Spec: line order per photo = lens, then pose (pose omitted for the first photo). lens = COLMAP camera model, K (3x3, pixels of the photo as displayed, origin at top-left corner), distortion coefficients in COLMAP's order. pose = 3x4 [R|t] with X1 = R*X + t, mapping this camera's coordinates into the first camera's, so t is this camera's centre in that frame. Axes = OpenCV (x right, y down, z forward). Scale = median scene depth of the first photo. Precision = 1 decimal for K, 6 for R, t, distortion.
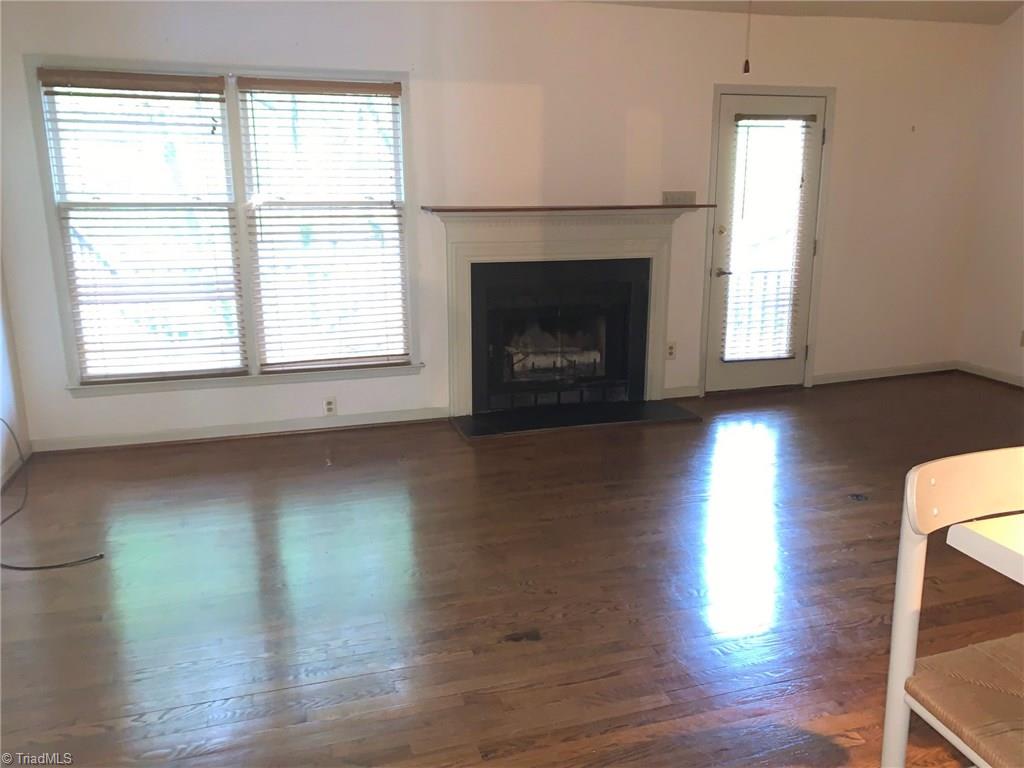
lens RADIAL K [[788.6, 0, 498.6], [0, 788.6, 377.1], [0, 0, 1]] dist [0.022356, -0.017721]
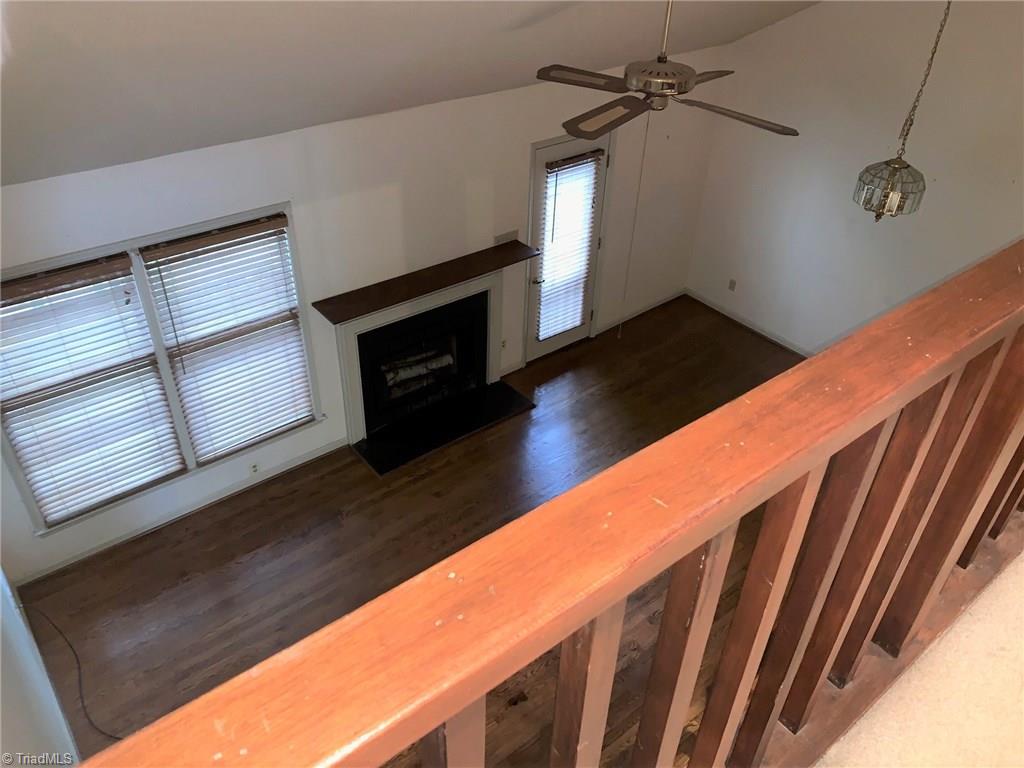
lens RADIAL K [[788.6, 0, 512.2], [0, 788.6, 374.7], [0, 0, 1]] dist [0.022356, -0.017721]
pose [[0.922491, -0.192078, 0.334837, -0.223834], [0.049798, 0.919381, 0.390204, -0.530040], [-0.382792, -0.343286, 0.857686, -0.129276]]
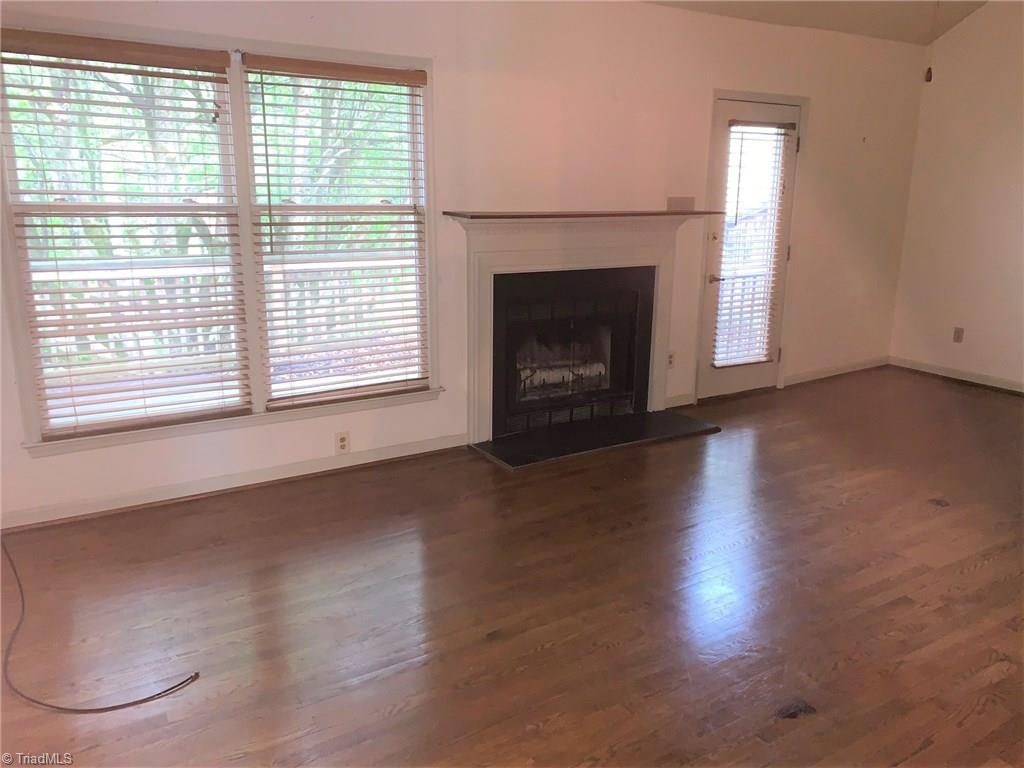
lens RADIAL K [[788.6, 0, 508.6], [0, 788.6, 382.1], [0, 0, 1]] dist [0.022356, -0.017721]
pose [[0.963177, -0.049095, 0.264346, -0.257346], [0.045009, 0.998755, 0.021492, -0.038688], [-0.265072, -0.008803, 0.964188, 0.116966]]
